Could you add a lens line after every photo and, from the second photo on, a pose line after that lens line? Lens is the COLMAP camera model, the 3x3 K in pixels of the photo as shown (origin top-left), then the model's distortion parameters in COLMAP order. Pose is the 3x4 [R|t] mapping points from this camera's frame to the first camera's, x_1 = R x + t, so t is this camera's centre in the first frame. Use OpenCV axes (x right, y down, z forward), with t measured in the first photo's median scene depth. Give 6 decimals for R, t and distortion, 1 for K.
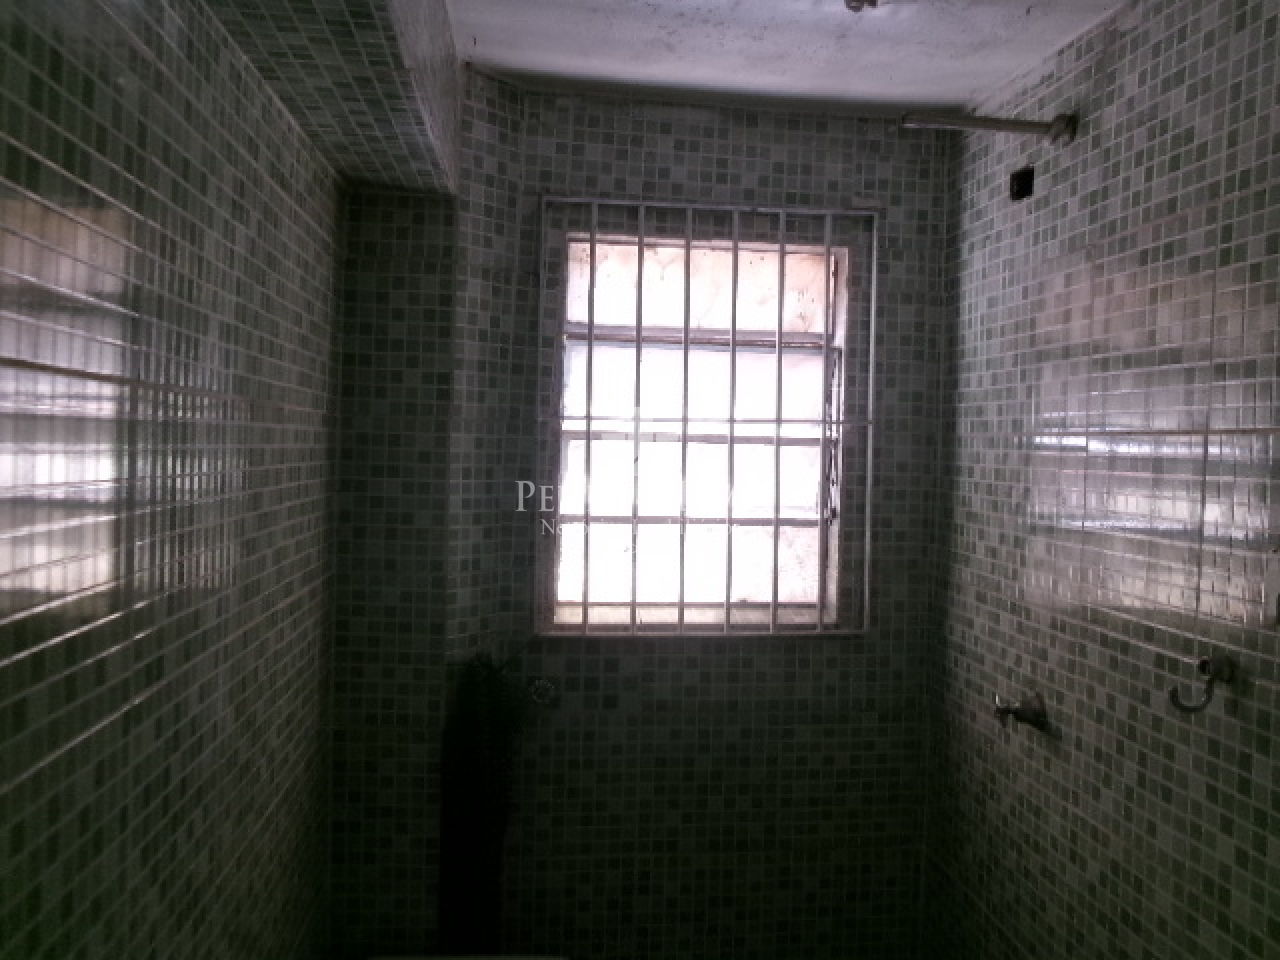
lens RADIAL K [[1044.4, 0, 644.2], [0, 1044.4, 474.0], [0, 0, 1]] dist [0.010669, -0.014350]
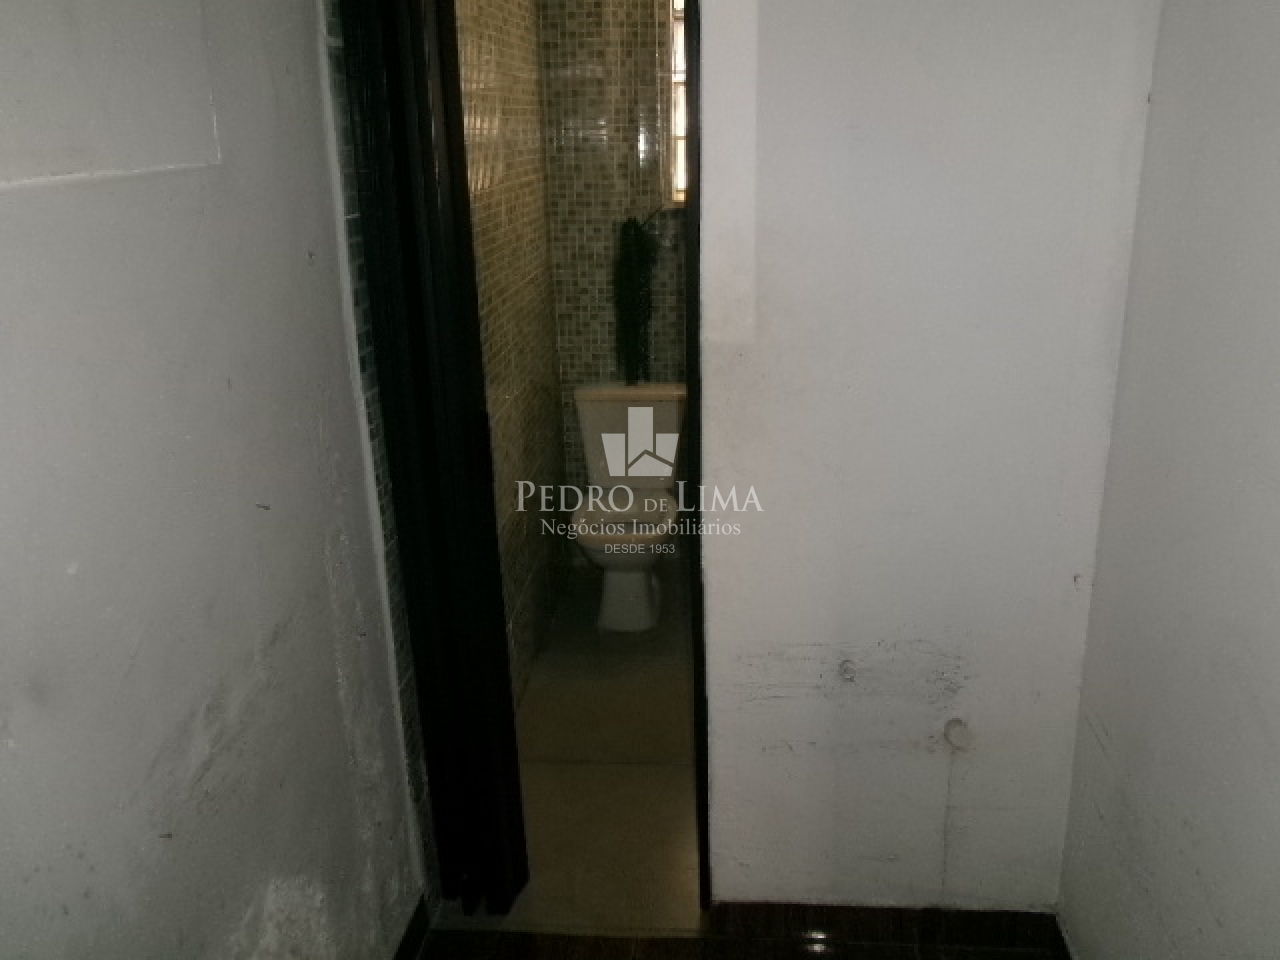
lens RADIAL K [[1044.4, 0, 641.3], [0, 1044.4, 484.7], [0, 0, 1]] dist [0.010669, -0.014350]
pose [[0.977230, 0.013688, -0.211739, 0.247880], [0.051200, 0.953216, 0.297923, 0.075856], [0.205910, -0.301980, 0.930811, -0.802406]]
